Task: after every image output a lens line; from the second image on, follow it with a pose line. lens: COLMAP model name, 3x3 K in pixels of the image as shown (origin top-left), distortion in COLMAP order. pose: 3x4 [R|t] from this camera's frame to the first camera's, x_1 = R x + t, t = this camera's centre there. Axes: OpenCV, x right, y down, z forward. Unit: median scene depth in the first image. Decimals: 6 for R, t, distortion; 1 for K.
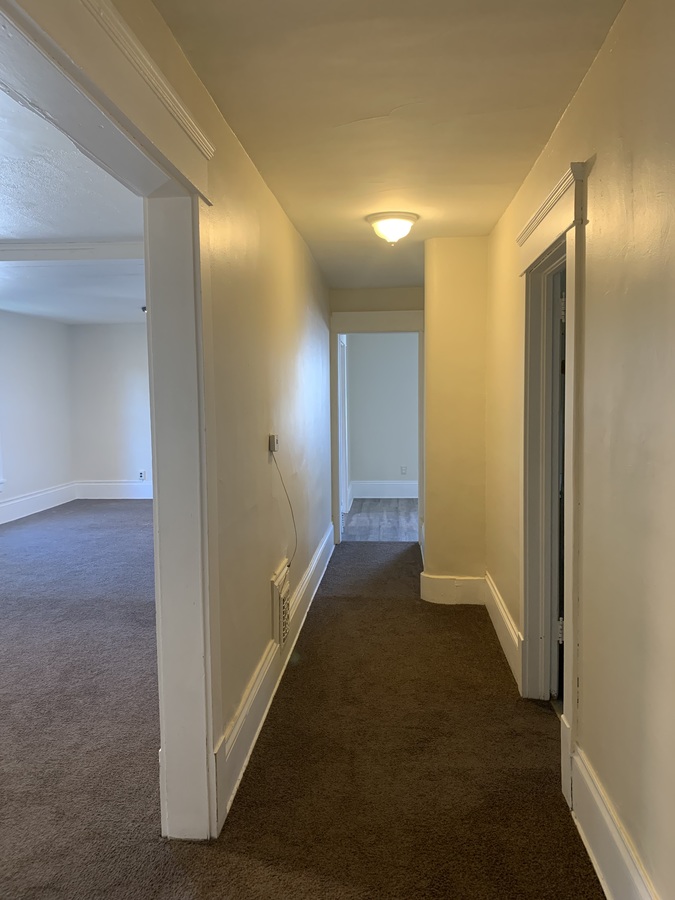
lens RADIAL K [[681.2, 0, 339.6], [0, 681.2, 443.6], [0, 0, 1]] dist [0.023186, -0.039022]
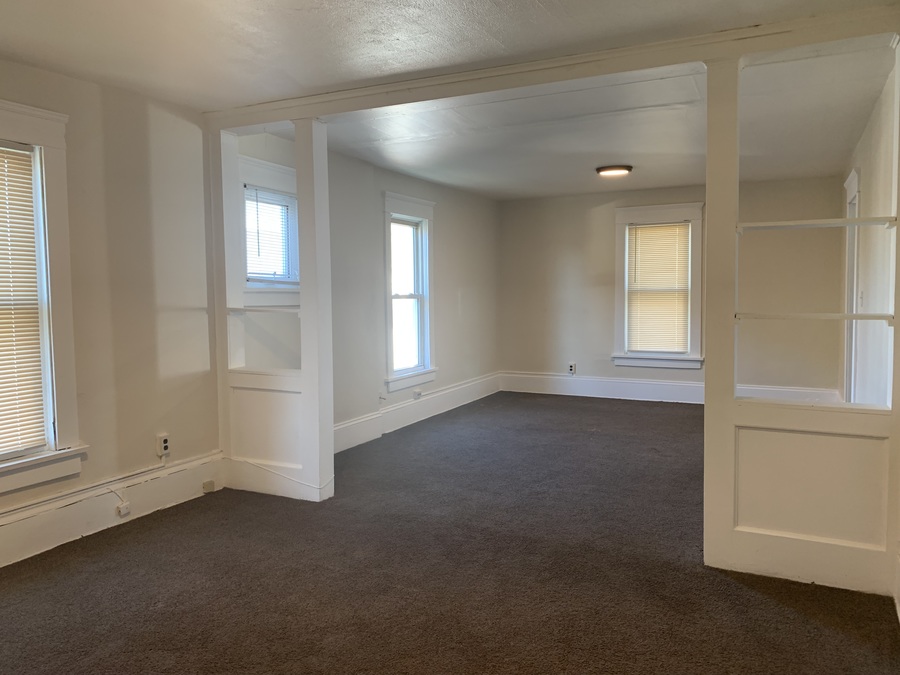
lens RADIAL K [[681.2, 0, 450.0], [0, 681.2, 337.5], [0, 0, 1]] dist [0.023186, -0.039022]
pose [[0.926466, 0.030448, -0.375145, -0.221383], [-0.028333, 0.999536, 0.011156, 0.003866], [0.375311, 0.000293, 0.926899, 0.275627]]
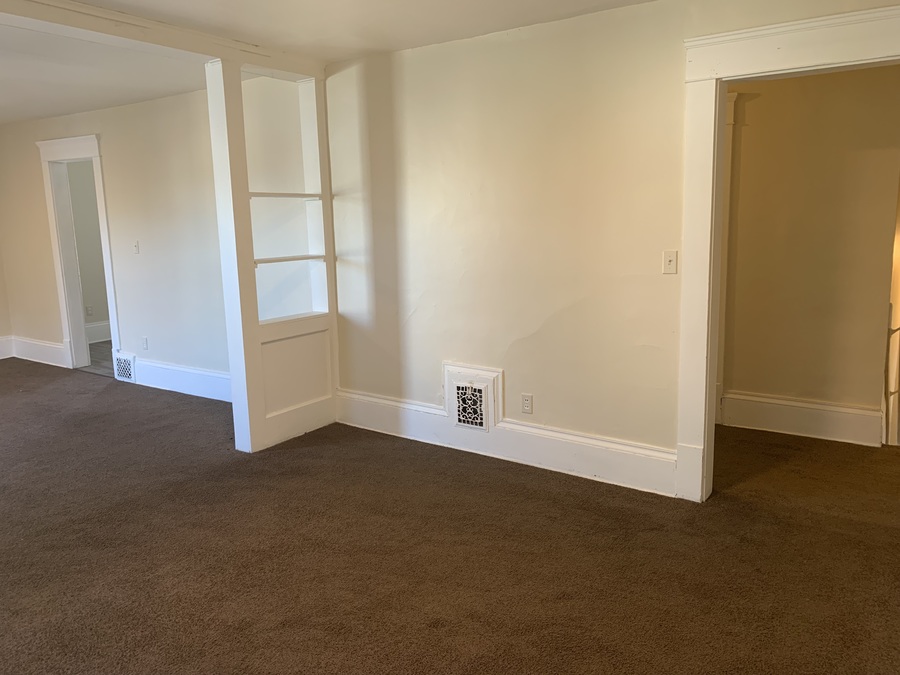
lens RADIAL K [[727.0, 0, 450.0], [0, 727.0, 337.5], [0, 0, 1]] dist [0.006103, -0.000758]
pose [[0.495956, -0.156260, 0.854172, -0.851906], [0.090187, 0.987625, 0.128308, -0.005780], [-0.863651, 0.013400, 0.503911, 0.326404]]
